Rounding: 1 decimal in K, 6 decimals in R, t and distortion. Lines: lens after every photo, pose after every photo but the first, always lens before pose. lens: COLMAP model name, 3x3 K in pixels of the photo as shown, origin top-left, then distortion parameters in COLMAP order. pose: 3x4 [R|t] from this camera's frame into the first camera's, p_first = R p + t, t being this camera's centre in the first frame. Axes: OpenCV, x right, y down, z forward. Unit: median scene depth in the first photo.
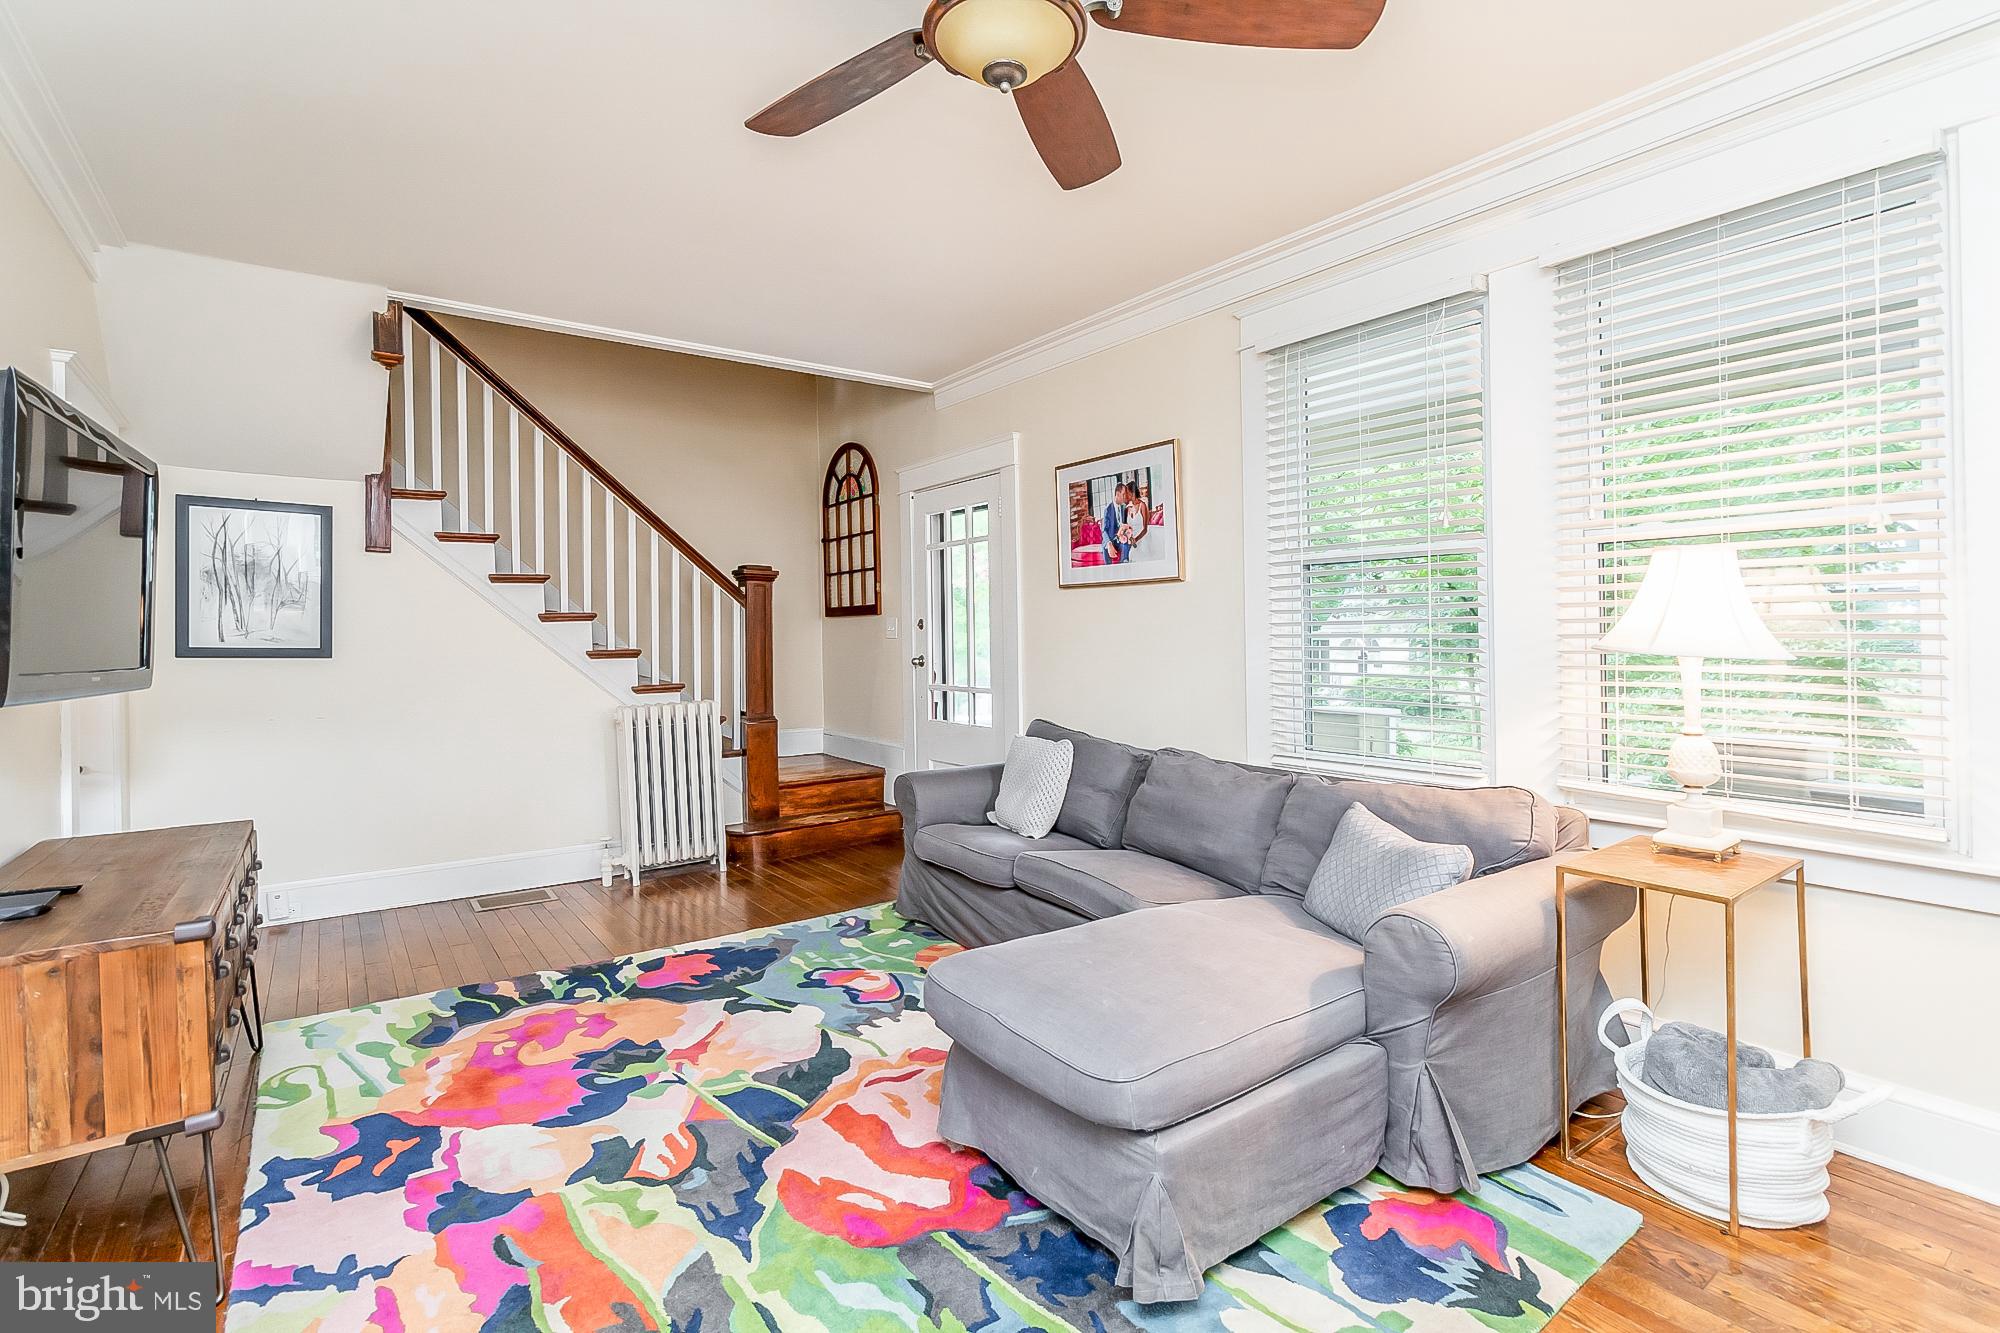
lens RADIAL K [[927.0, 0, 1002.7], [0, 927.0, 645.9], [0, 0, 1]] dist [-0.018281, -0.000617]
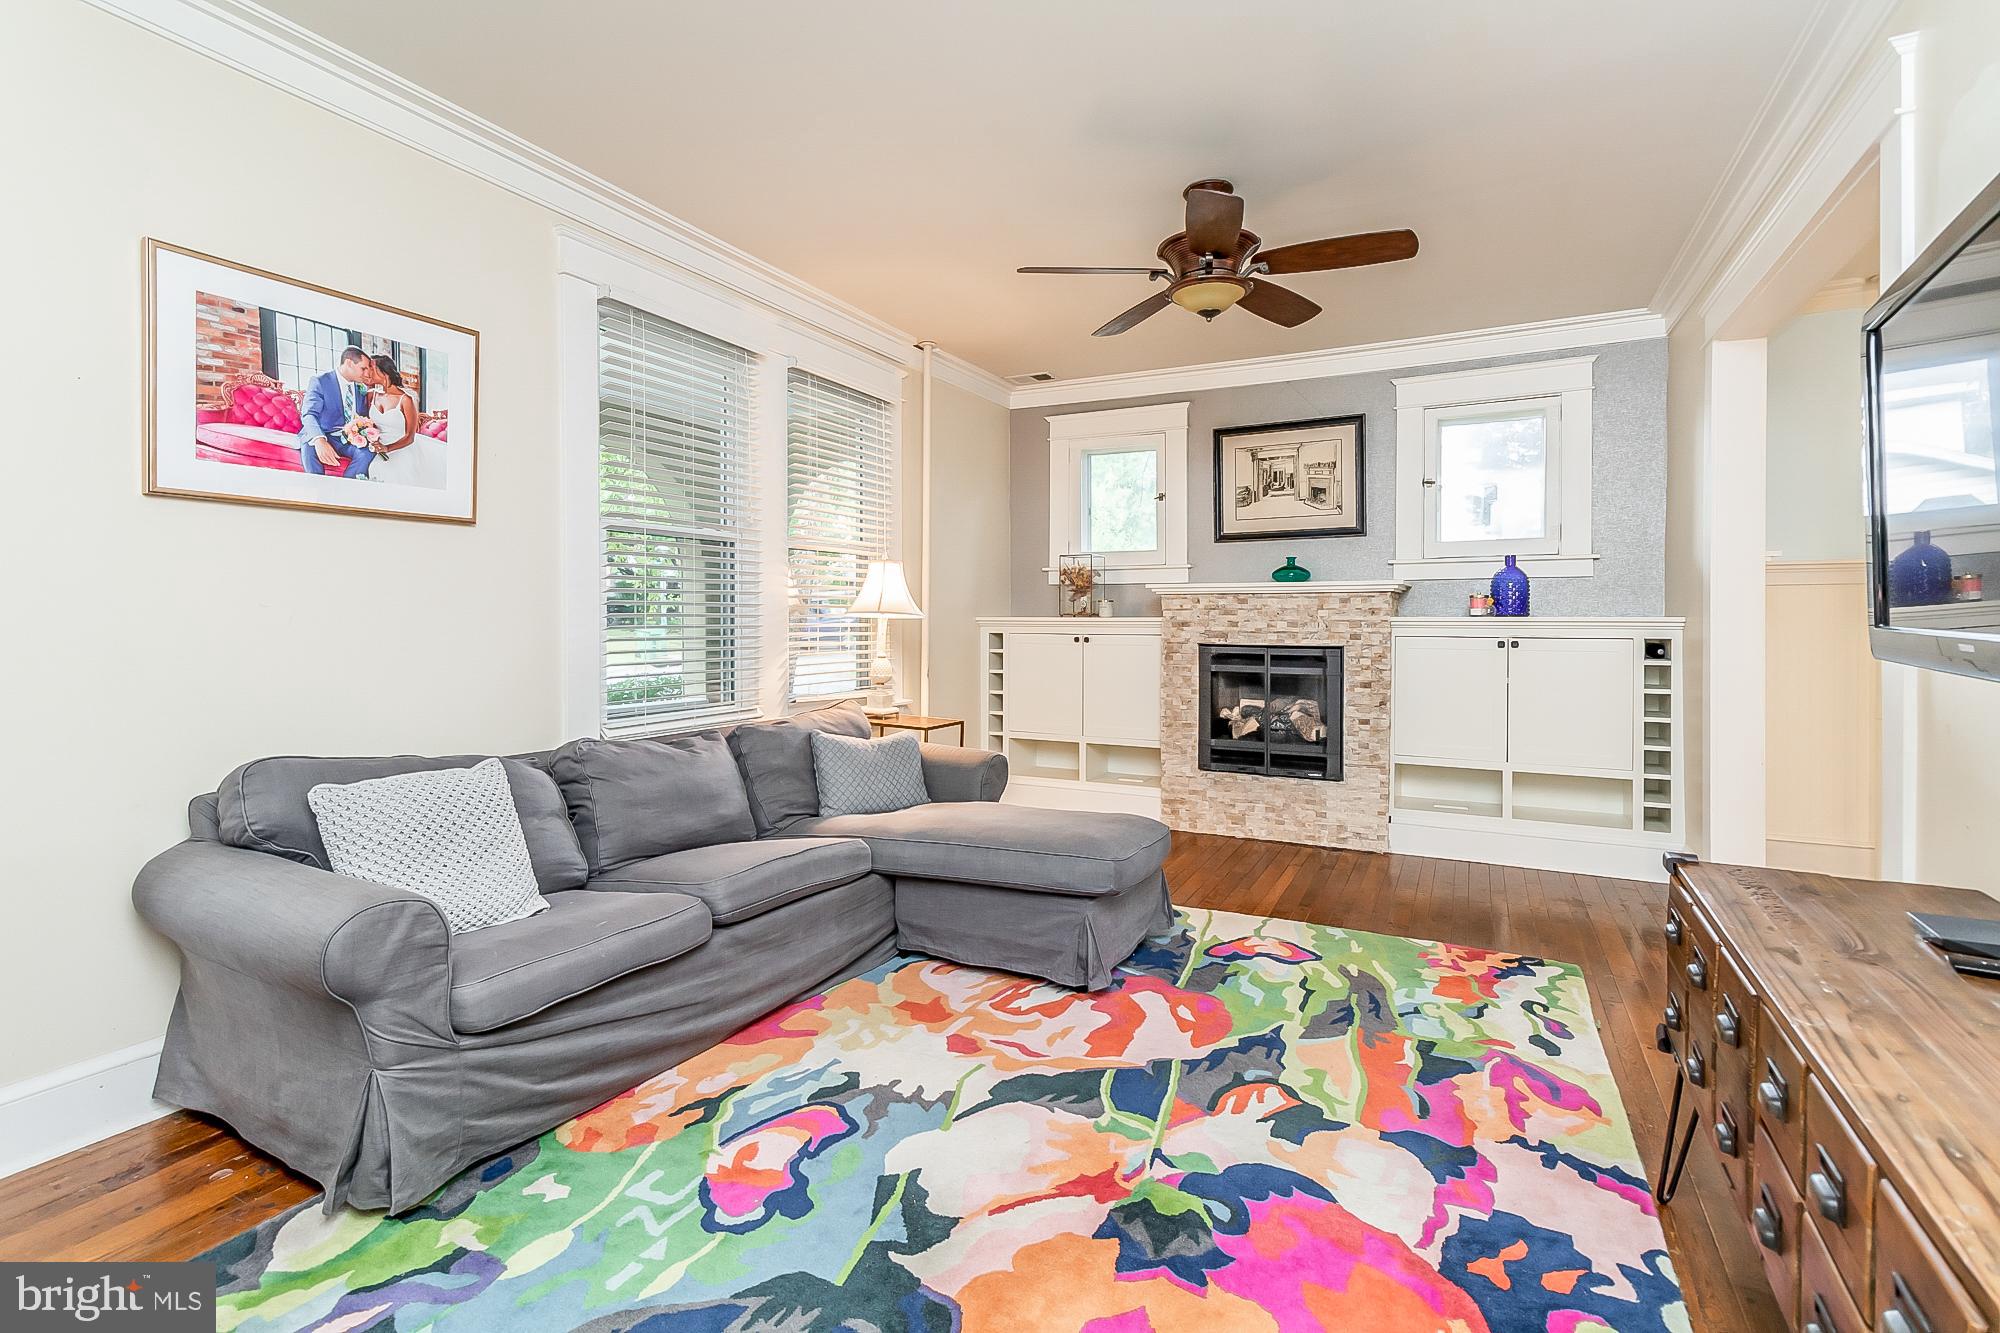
lens RADIAL K [[917.3, 0, 998.5], [0, 917.3, 615.4], [0, 0, 1]] dist [-0.002795, -0.001137]
pose [[-0.437558, -0.003307, 0.899184, -0.976283], [0.002215, 0.999986, 0.004755, -0.001412], [-0.899187, 0.004072, -0.437545, 1.429187]]
